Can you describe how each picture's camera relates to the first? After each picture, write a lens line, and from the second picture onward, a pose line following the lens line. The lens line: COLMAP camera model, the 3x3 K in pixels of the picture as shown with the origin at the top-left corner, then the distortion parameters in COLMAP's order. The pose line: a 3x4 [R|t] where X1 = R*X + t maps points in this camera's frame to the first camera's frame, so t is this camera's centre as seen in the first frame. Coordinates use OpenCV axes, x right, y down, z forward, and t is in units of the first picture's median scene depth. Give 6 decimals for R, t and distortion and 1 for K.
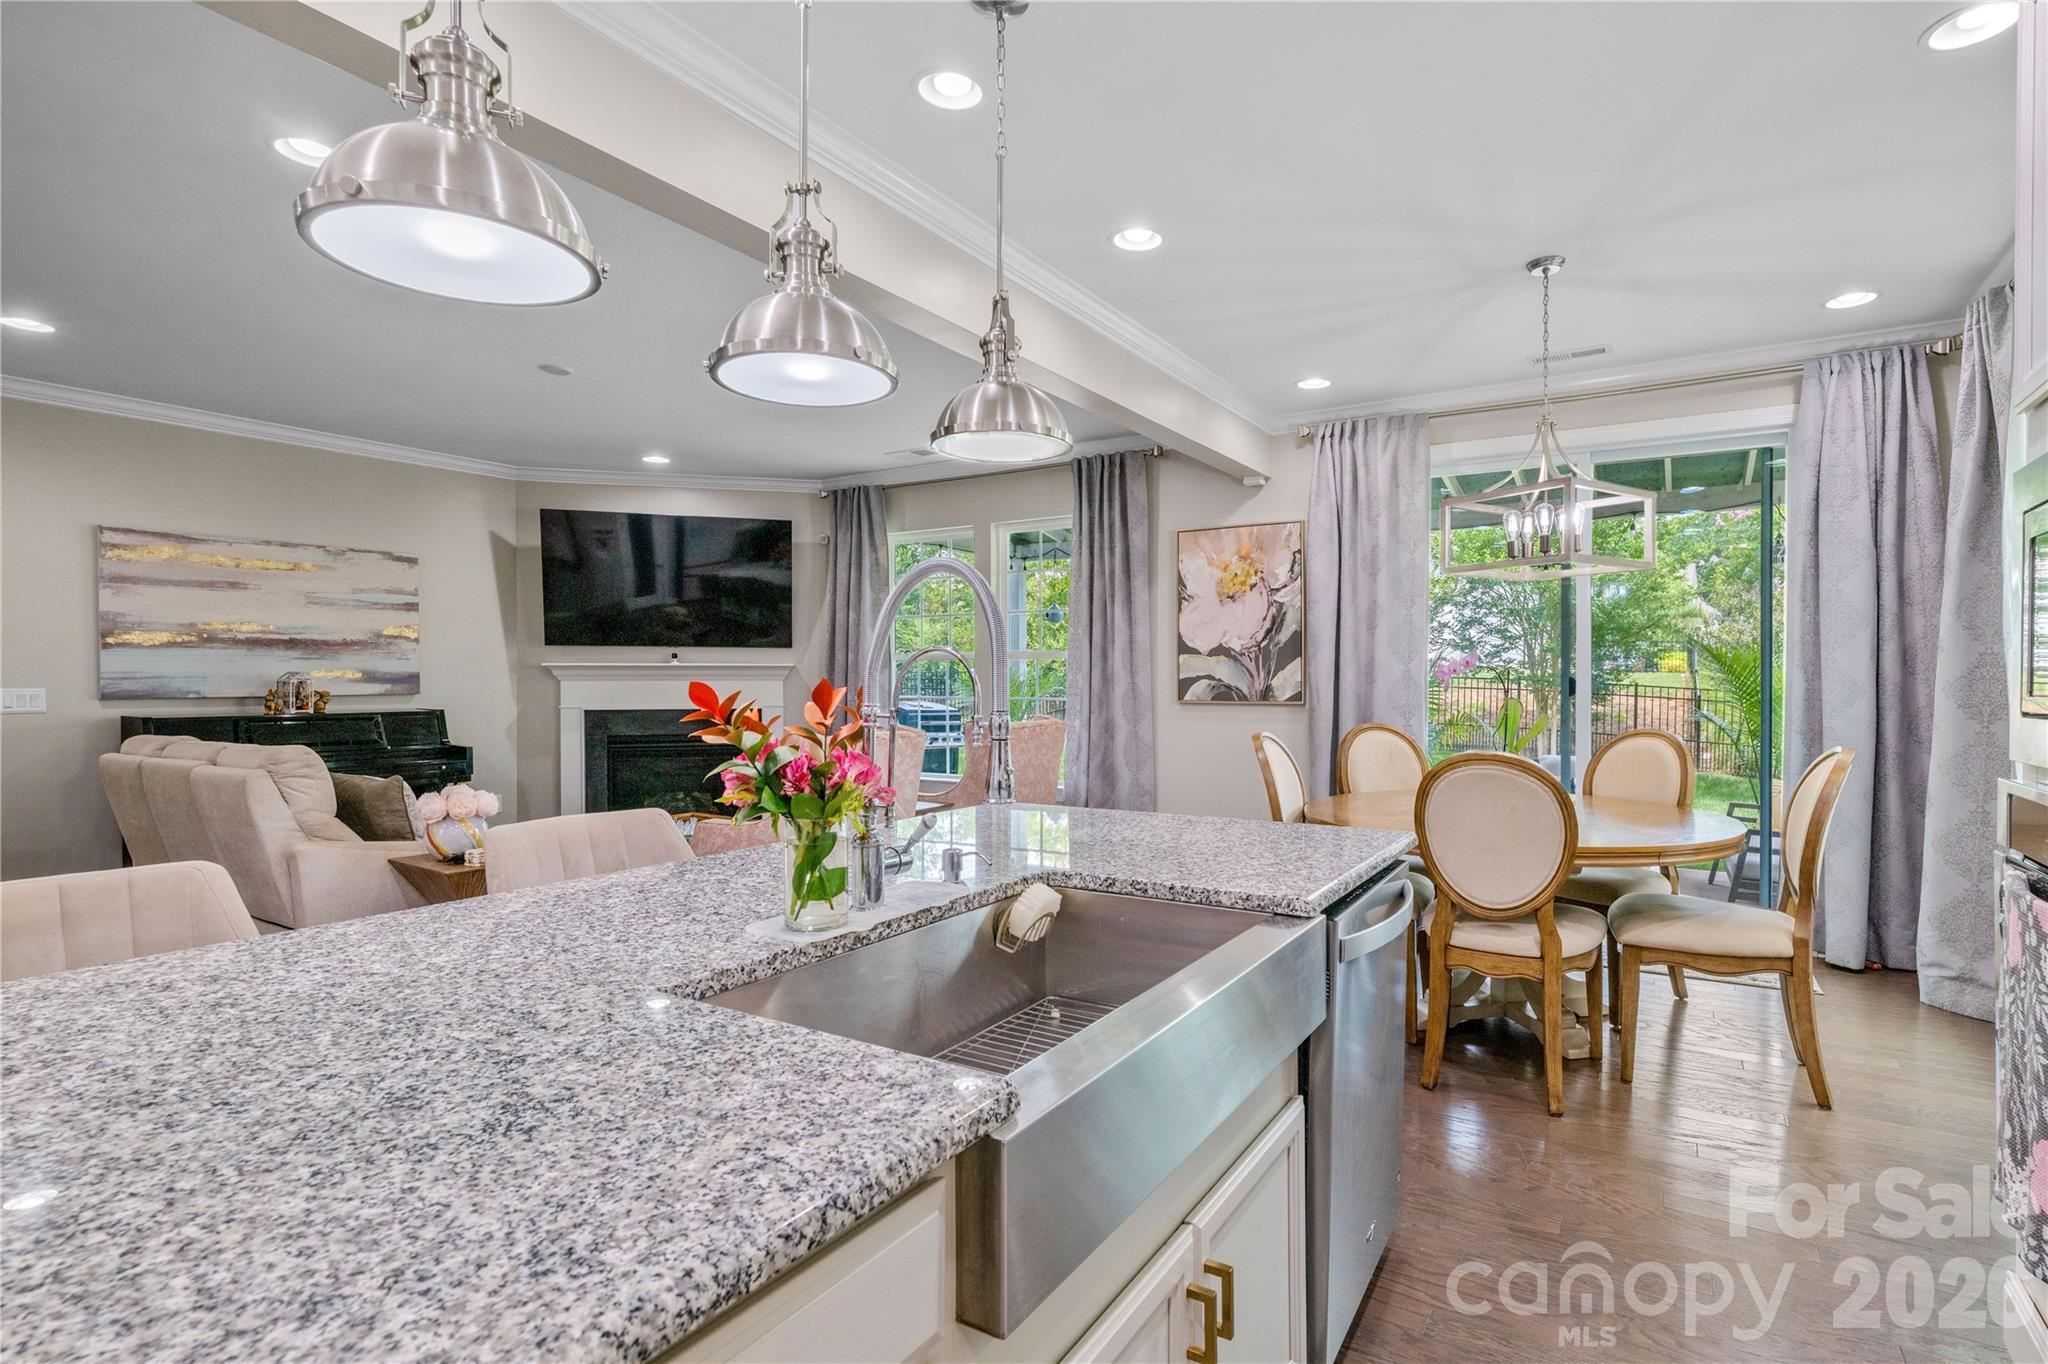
lens RADIAL K [[986.5, 0, 1094.4], [0, 986.5, 691.6], [0, 0, 1]] dist [0.000370, 0.000263]
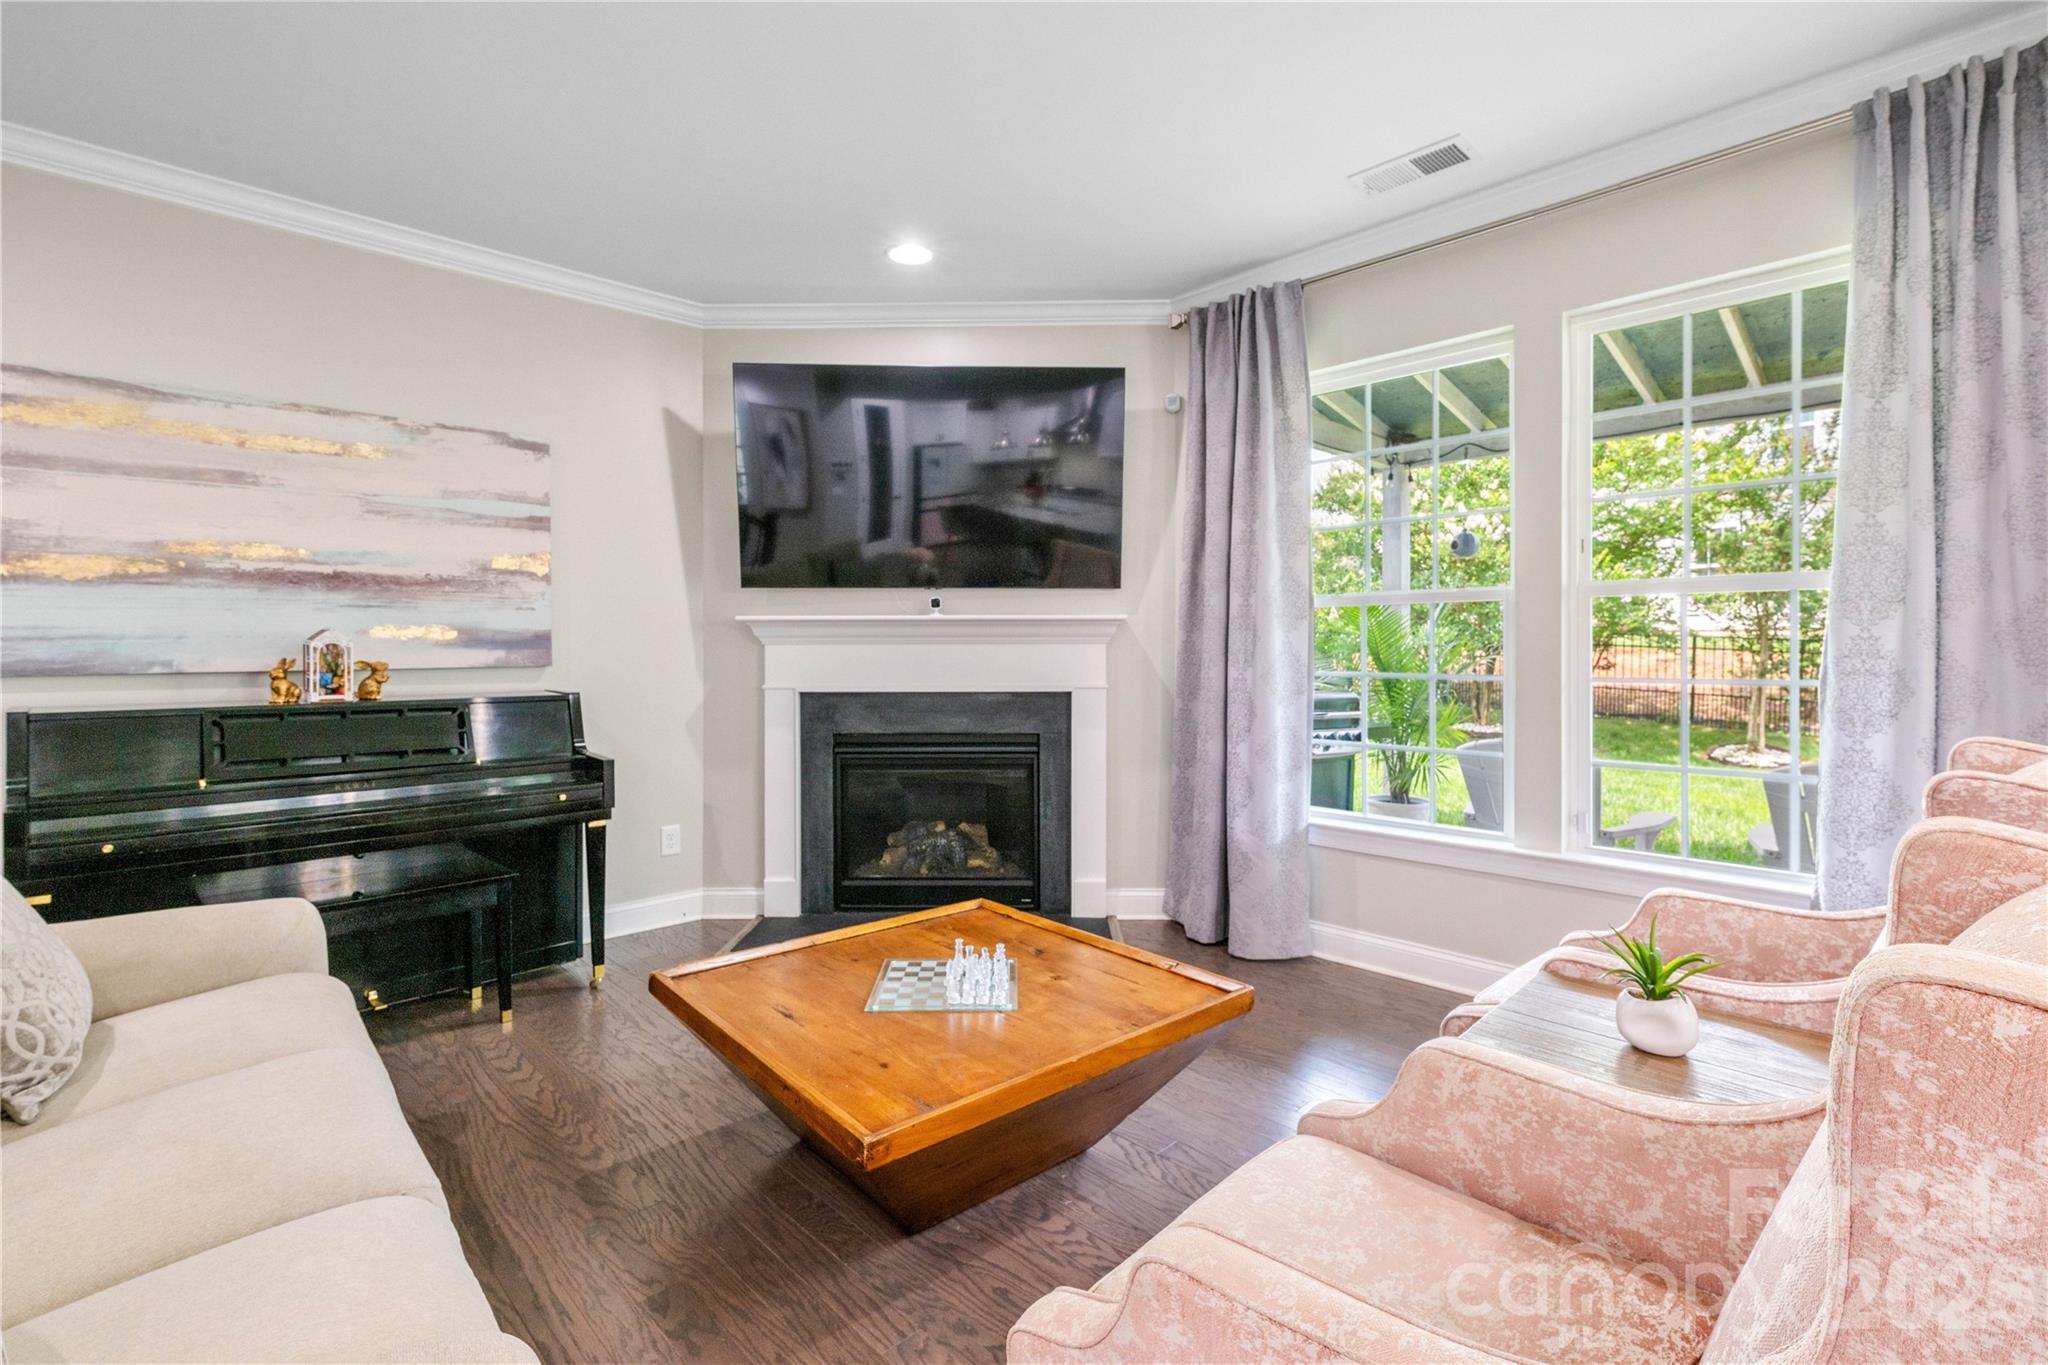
lens RADIAL K [[927.1, 0, 1026.6], [0, 927.1, 654.0], [0, 0, 1]] dist [0.000906, -0.000096]
pose [[0.962604, 0.000364, -0.270913, -0.266123], [-0.002163, 0.999978, -0.006339, -0.002258], [0.270904, 0.006688, 0.962583, 0.573003]]
